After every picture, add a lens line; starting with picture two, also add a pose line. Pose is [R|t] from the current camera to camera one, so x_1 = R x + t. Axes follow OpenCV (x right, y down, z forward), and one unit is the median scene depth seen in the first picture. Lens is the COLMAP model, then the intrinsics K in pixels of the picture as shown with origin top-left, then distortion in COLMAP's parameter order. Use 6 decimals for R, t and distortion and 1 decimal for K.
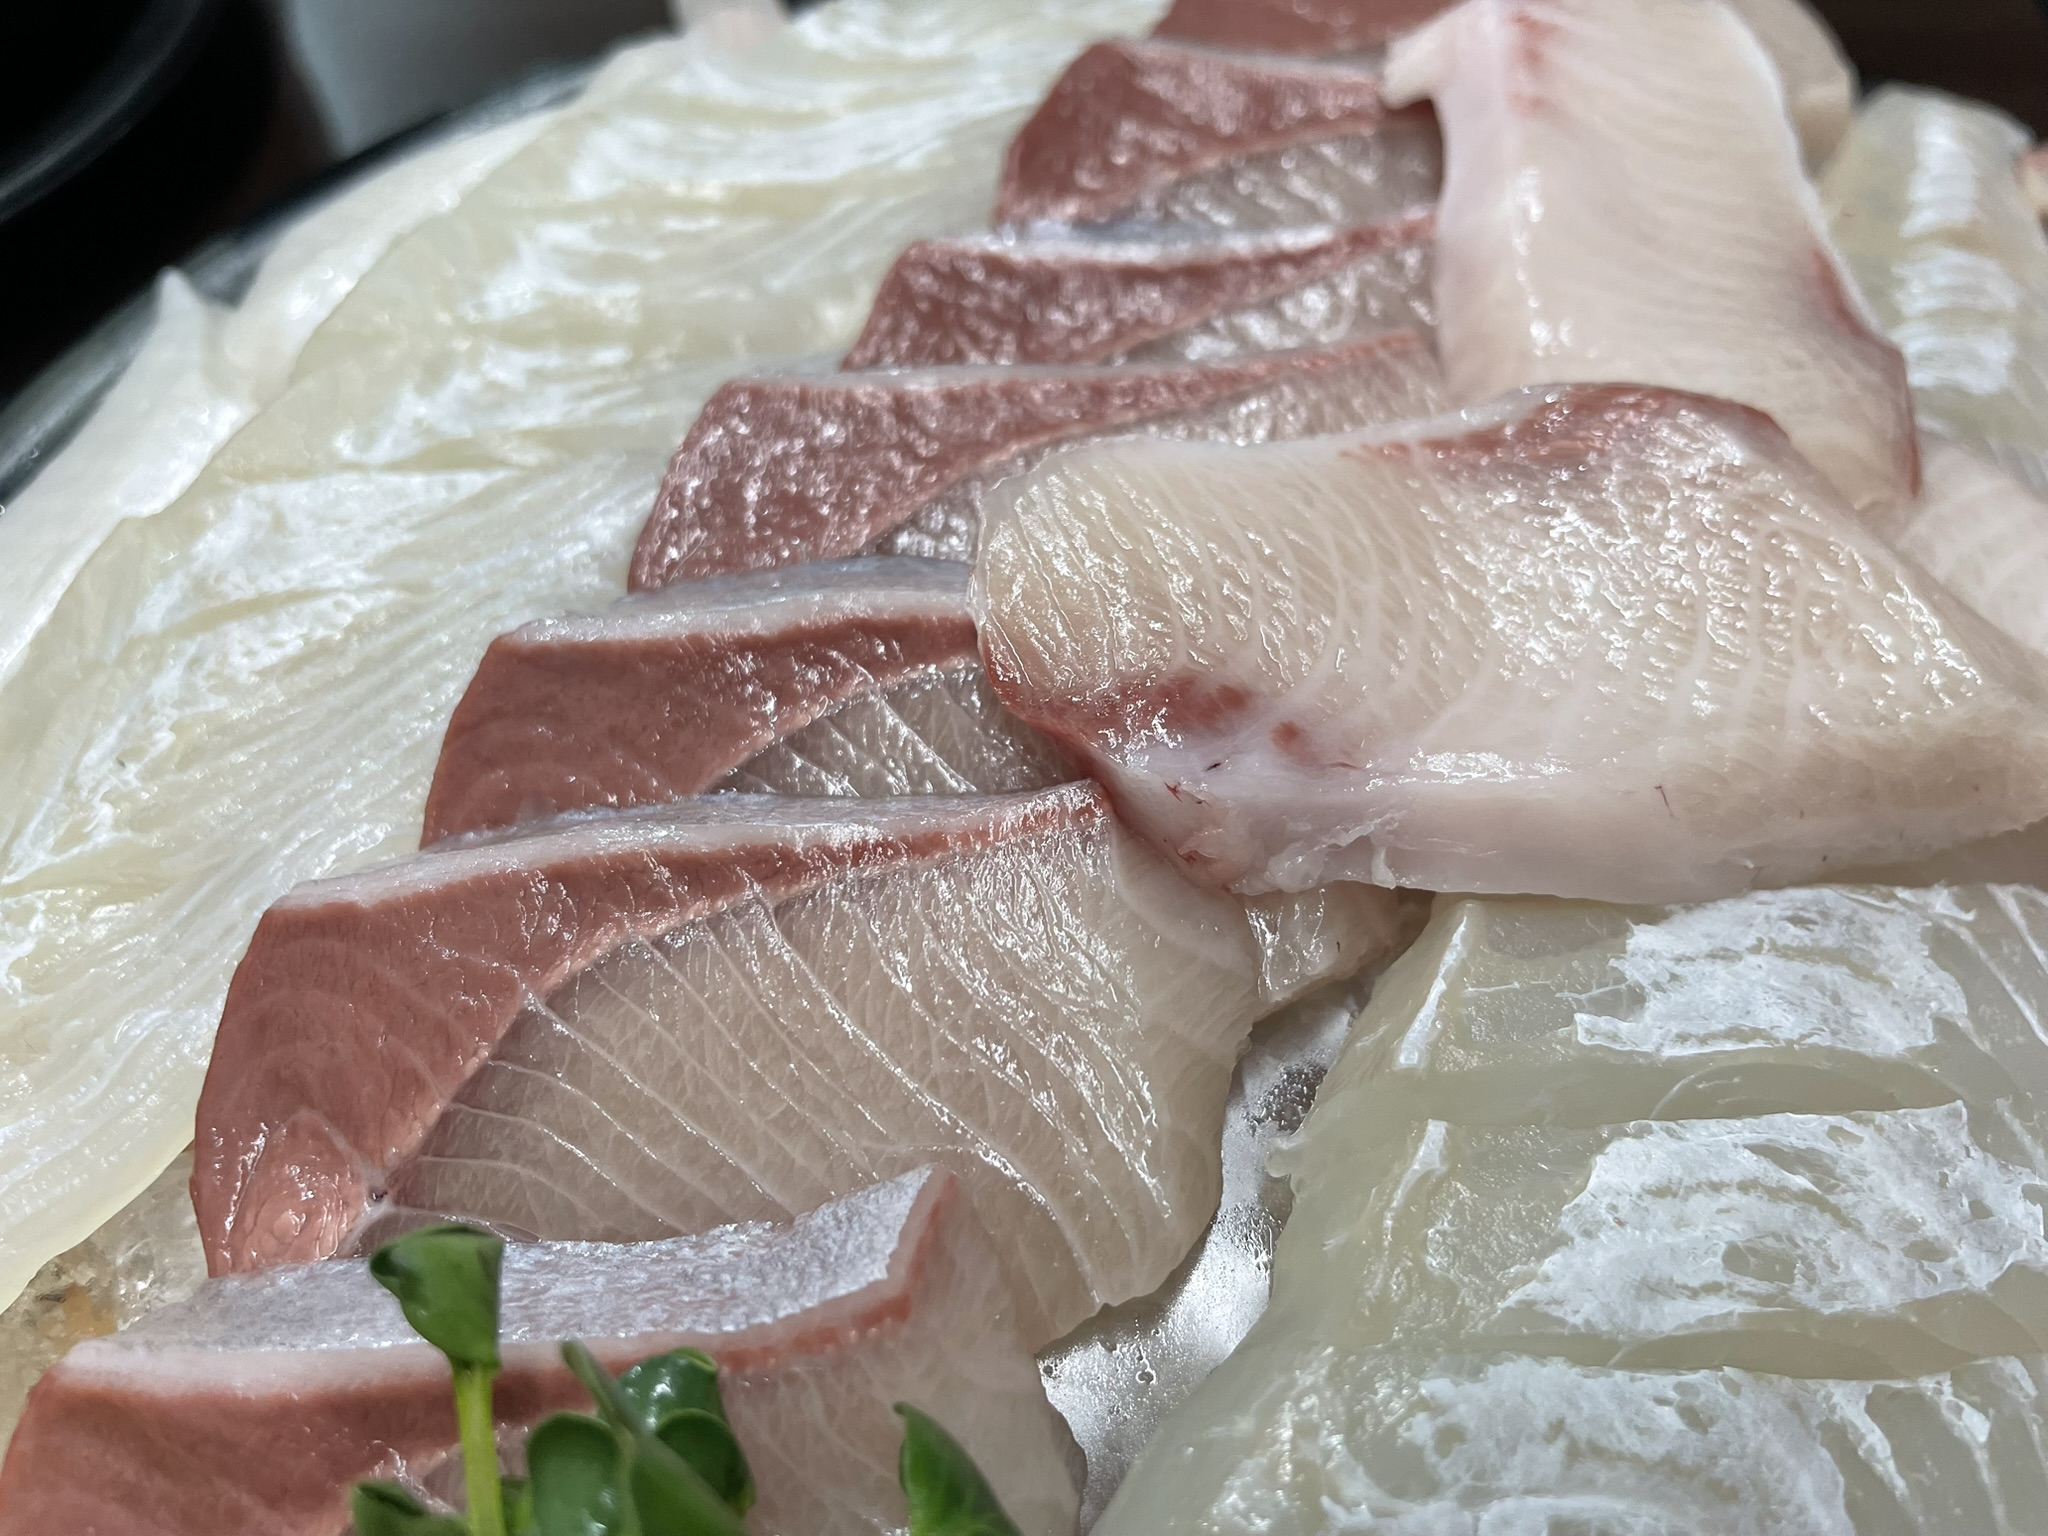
lens RADIAL K [[1635.9, 0, 1024.0], [0, 1635.9, 768.0], [0, 0, 1]] dist [0.035908, -0.115841]
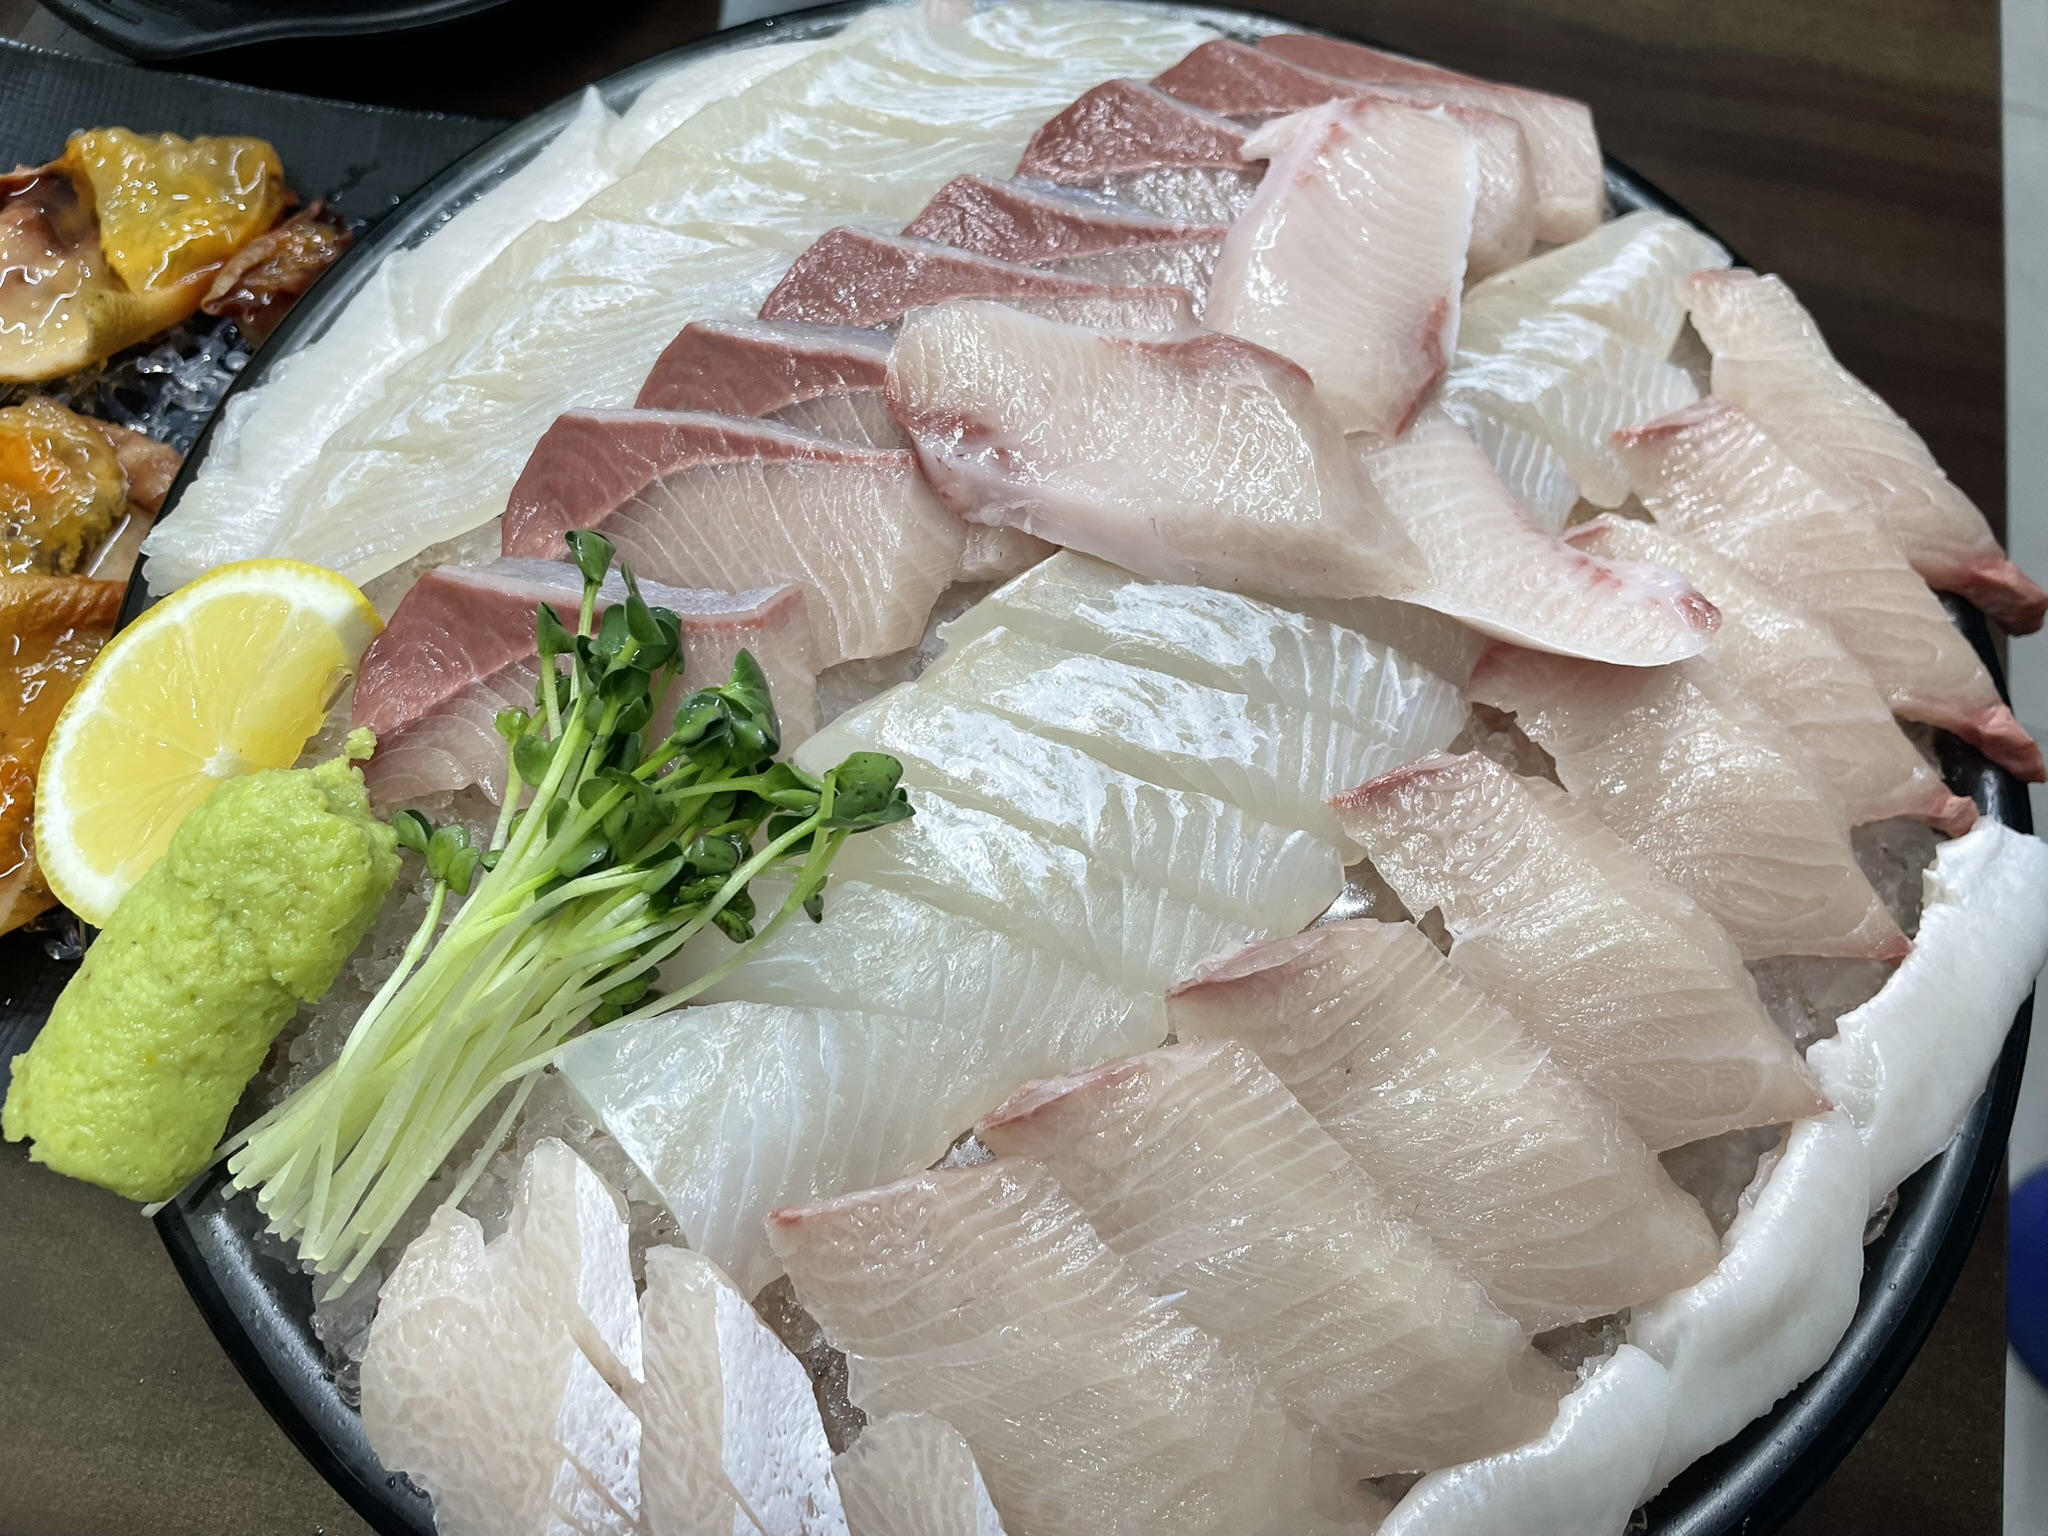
lens RADIAL K [[1532.4, 0, 1024.0], [0, 1532.4, 768.0], [0, 0, 1]] dist [0.105100, -0.250655]
pose [[0.951475, 0.283063, -0.120709, 0.502938], [-0.268512, 0.955303, 0.123681, 0.108618], [0.150323, -0.085267, 0.984953, -0.972642]]
